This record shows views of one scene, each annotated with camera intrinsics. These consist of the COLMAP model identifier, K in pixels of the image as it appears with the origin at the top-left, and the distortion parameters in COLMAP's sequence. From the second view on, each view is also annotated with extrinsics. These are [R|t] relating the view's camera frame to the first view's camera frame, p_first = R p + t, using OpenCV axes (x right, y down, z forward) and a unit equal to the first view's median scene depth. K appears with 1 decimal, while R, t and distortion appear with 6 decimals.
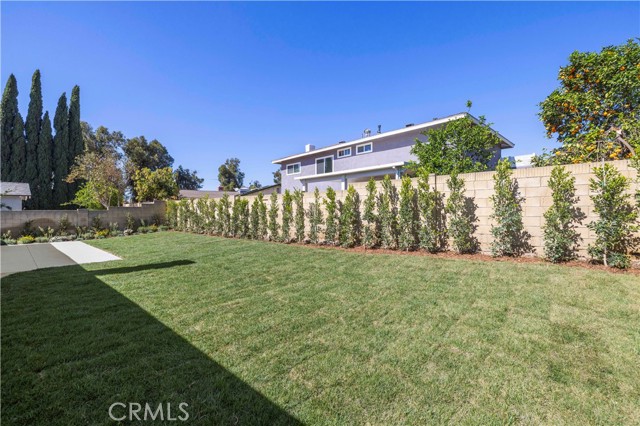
lens RADIAL K [[266.1, 0, 315.7], [0, 266.1, 214.7], [0, 0, 1]] dist [0.000443, -0.000026]
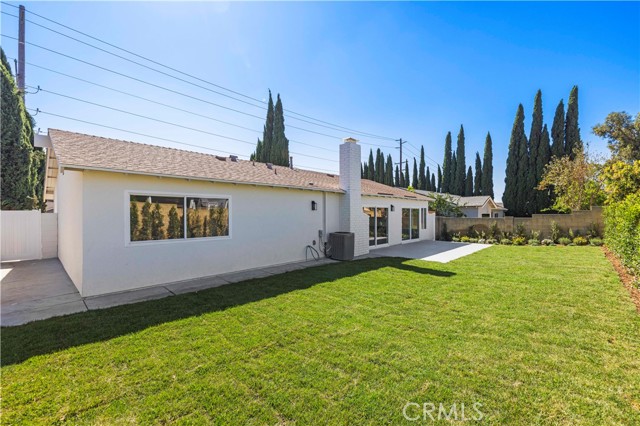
lens RADIAL K [[266.1, 0, 315.7], [0, 266.1, 214.7], [0, 0, 1]] dist [0.000443, -0.000026]
pose [[-0.032789, 0.003809, -0.999455, 0.156649], [-0.014045, 0.999892, 0.004271, -0.014227], [0.999364, 0.014178, -0.032732, 0.145776]]
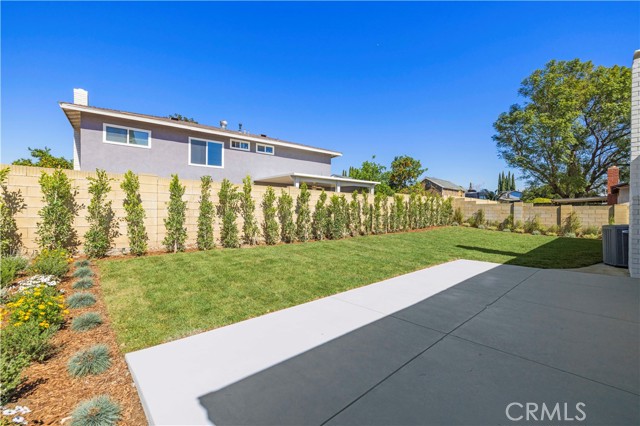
lens RADIAL K [[280.2, 0, 320.0], [0, 280.2, 213.0], [0, 0, 1]] dist [0.000531, 0.000034]
pose [[0.095055, 0.003522, 0.995466, -0.585717], [0.007861, 0.999960, -0.004289, 0.002954], [-0.995441, 0.008233, 0.095024, 0.461005]]
